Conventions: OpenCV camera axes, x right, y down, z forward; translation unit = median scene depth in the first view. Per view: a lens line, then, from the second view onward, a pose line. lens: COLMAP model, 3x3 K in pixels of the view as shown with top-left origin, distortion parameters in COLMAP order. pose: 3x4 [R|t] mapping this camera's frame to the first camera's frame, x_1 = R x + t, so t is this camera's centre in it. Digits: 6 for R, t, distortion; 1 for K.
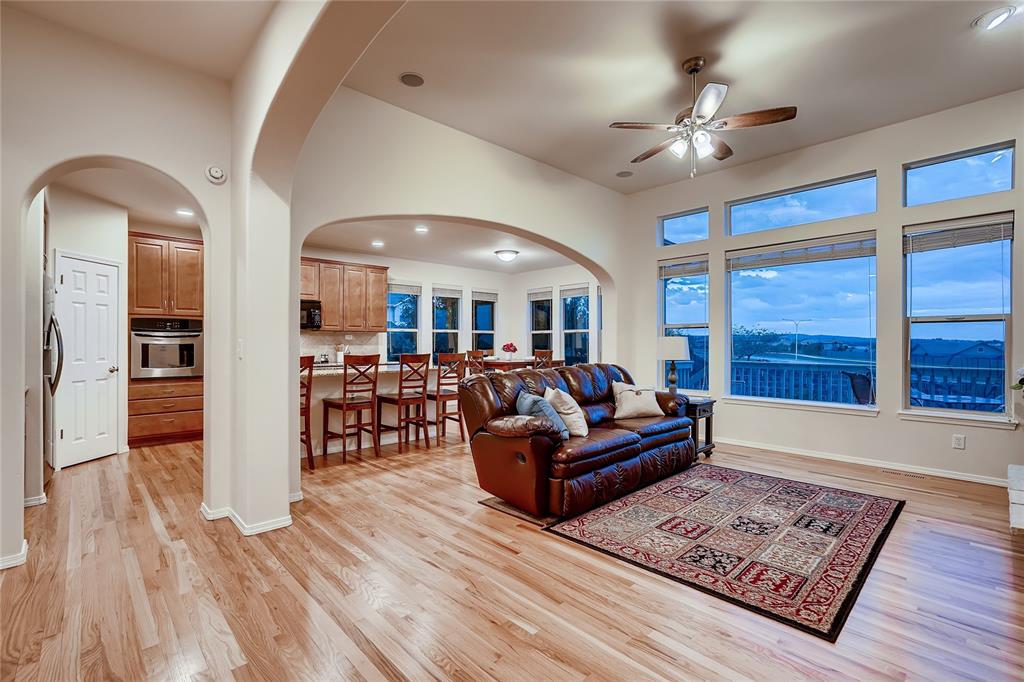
lens RADIAL K [[466.8, 0, 504.7], [0, 466.8, 342.8], [0, 0, 1]] dist [-0.008386, 0.007109]
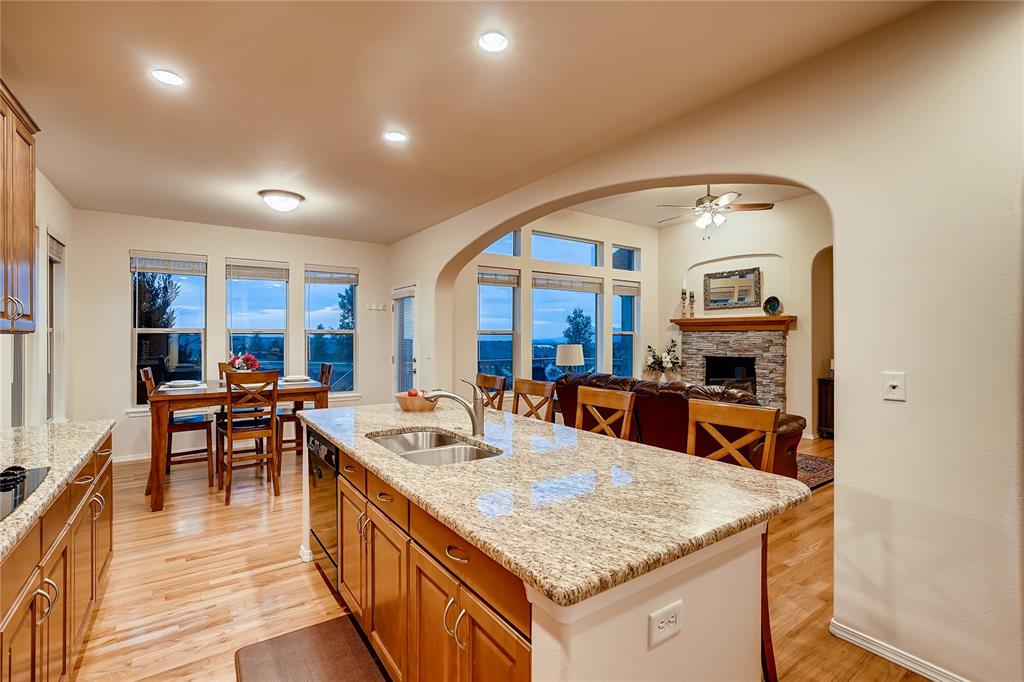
lens RADIAL K [[466.8, 0, 532.6], [0, 466.8, 338.1], [0, 0, 1]] dist [-0.008386, 0.007109]
pose [[0.102730, 0.002082, 0.994707, -1.105064], [-0.003858, 0.999991, -0.001695, -0.038738], [-0.994702, -0.003663, 0.102737, 1.365430]]
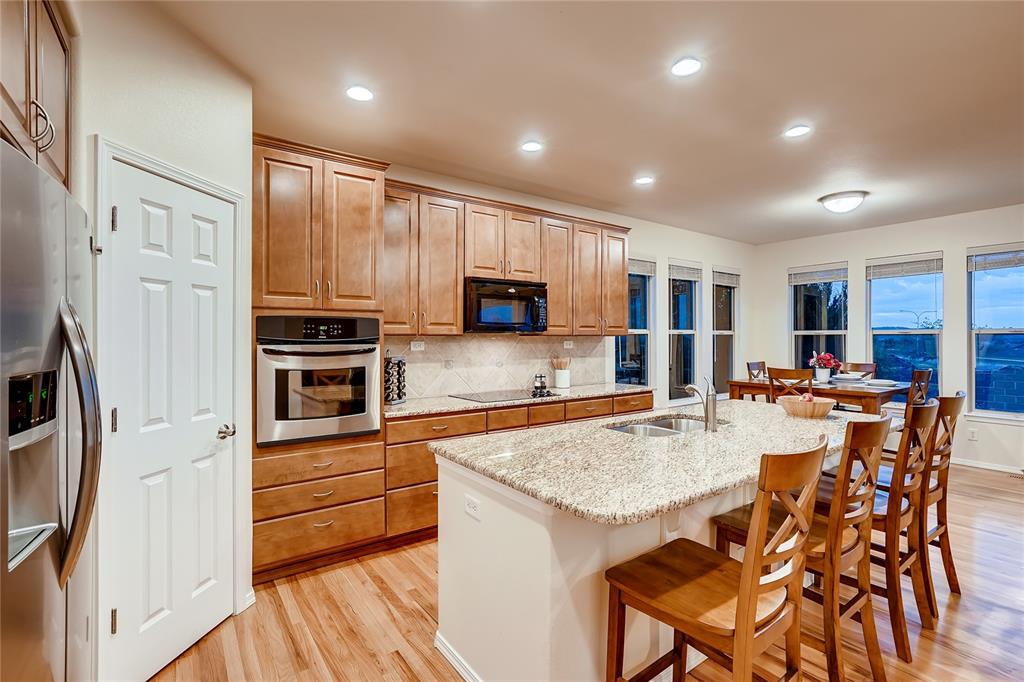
lens RADIAL K [[466.8, 0, 494.2], [0, 466.8, 335.8], [0, 0, 1]] dist [-0.008386, 0.007109]
pose [[0.991120, -0.001345, -0.132961, -0.718477], [0.001133, 0.999998, -0.001670, -0.046691], [0.132963, 0.001505, 0.991120, 0.807751]]
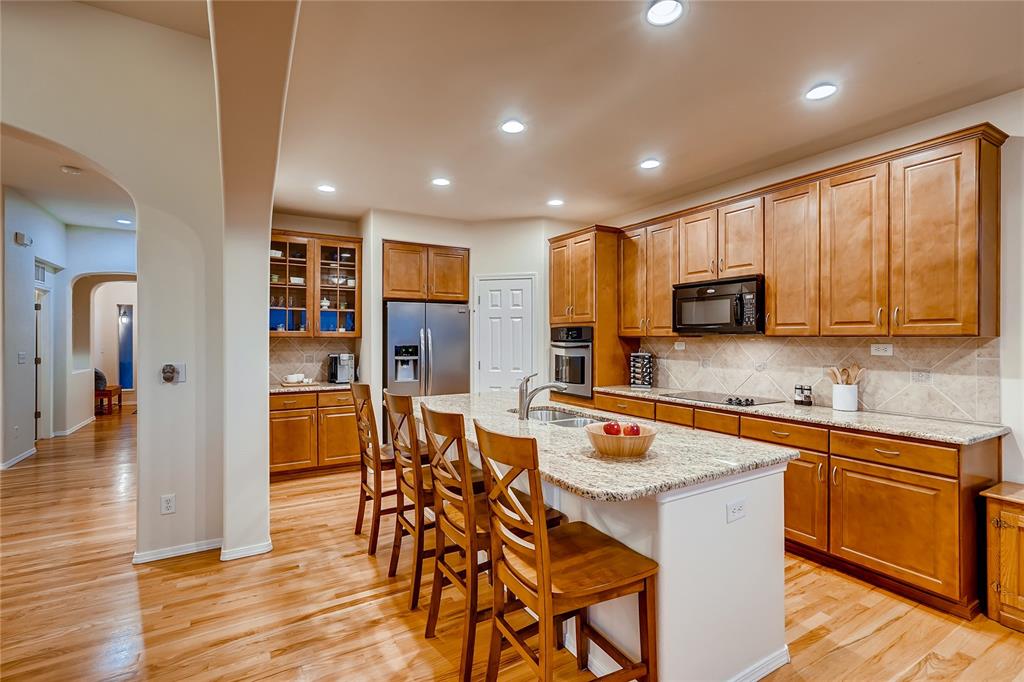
lens RADIAL K [[466.8, 0, 508.0], [0, 466.8, 340.2], [0, 0, 1]] dist [-0.008386, 0.007109]
pose [[-0.202405, 0.003286, -0.979296, 0.239642], [0.000537, 0.999995, 0.003244, -0.044823], [0.979302, 0.000131, -0.202406, 1.591144]]
